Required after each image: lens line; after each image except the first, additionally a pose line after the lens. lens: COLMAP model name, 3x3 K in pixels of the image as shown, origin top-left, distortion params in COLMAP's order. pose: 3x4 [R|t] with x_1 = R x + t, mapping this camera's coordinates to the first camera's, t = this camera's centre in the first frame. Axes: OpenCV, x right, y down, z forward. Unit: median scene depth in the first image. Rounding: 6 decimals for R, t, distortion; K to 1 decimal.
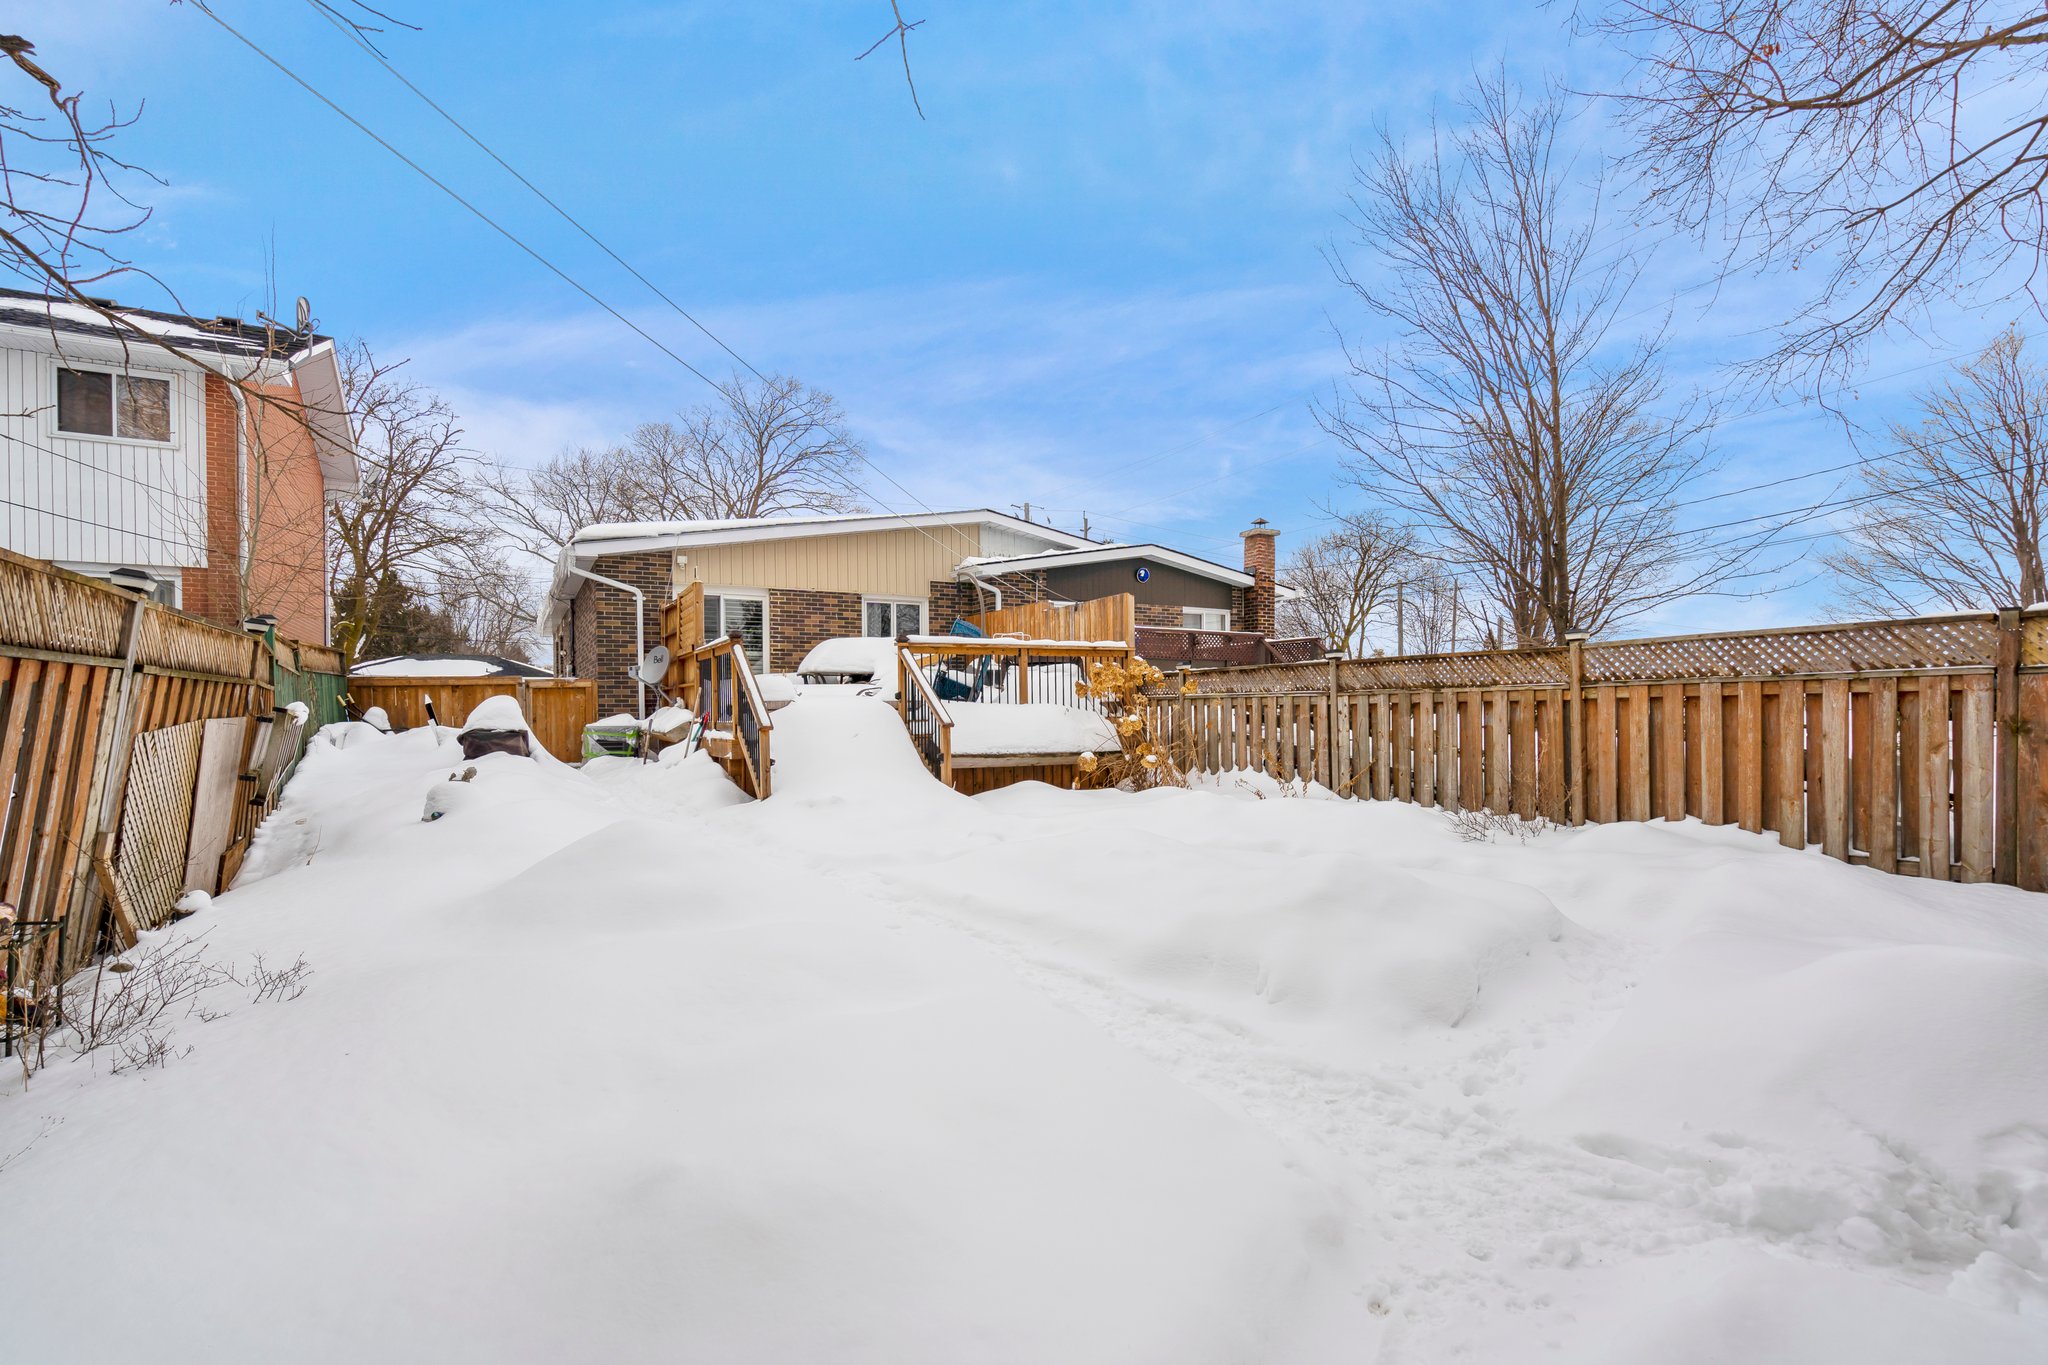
lens RADIAL K [[980.7, 0, 1026.7], [0, 980.7, 677.8], [0, 0, 1]] dist [0.001223, 0.000120]
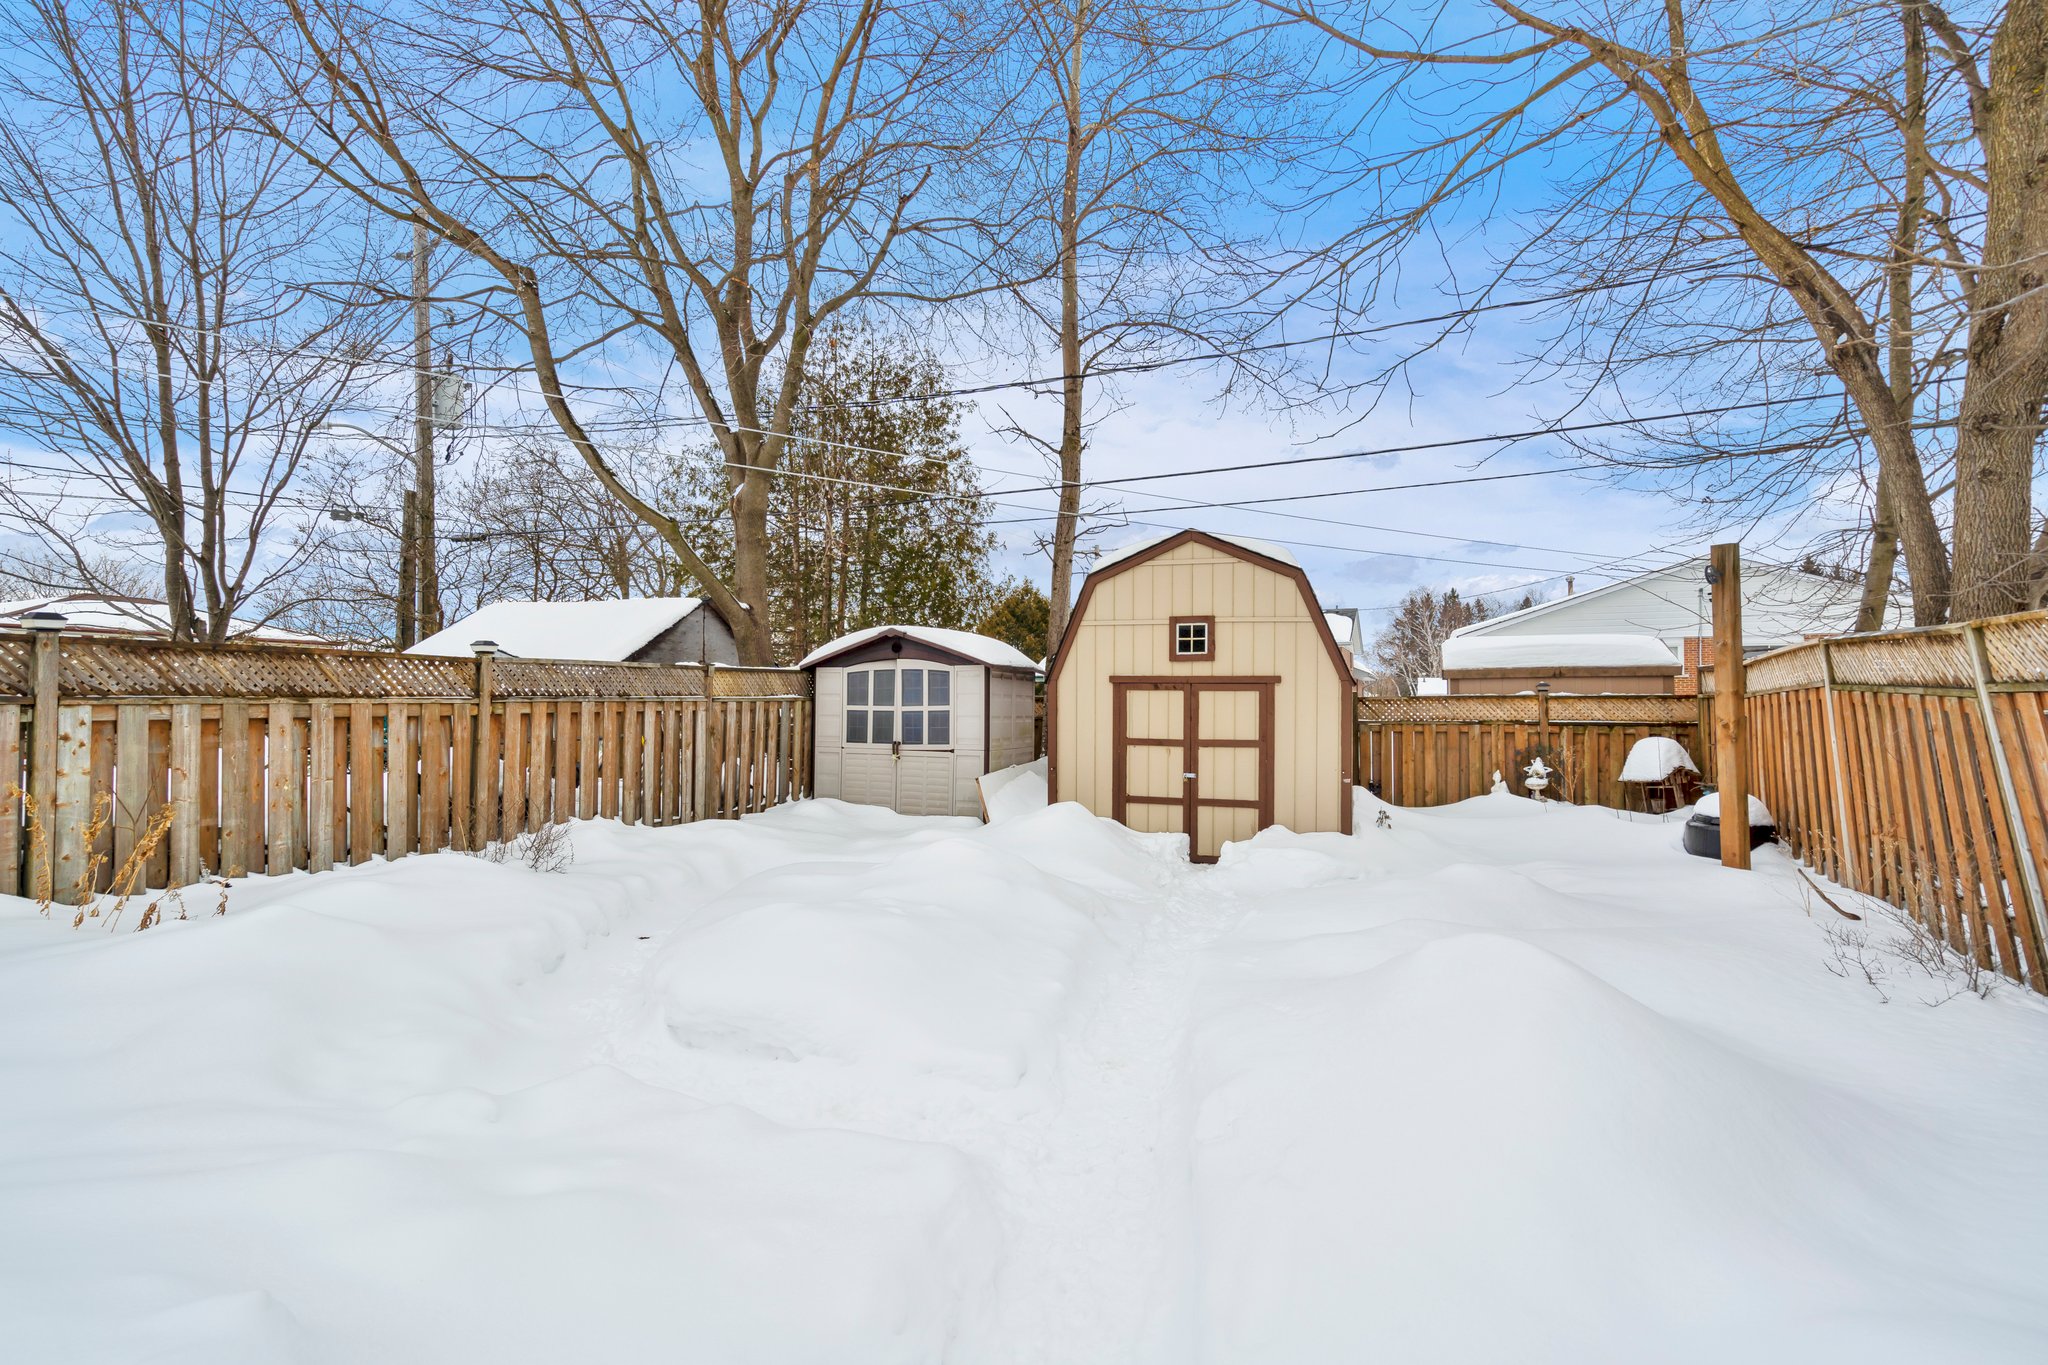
lens RADIAL K [[980.7, 0, 1026.7], [0, 980.7, 677.8], [0, 0, 1]] dist [0.001223, 0.000120]
pose [[-0.652221, 0.052843, 0.756185, -0.497922], [0.004241, 0.997806, -0.066069, 0.050806], [-0.758017, -0.039885, -0.651014, 1.200332]]
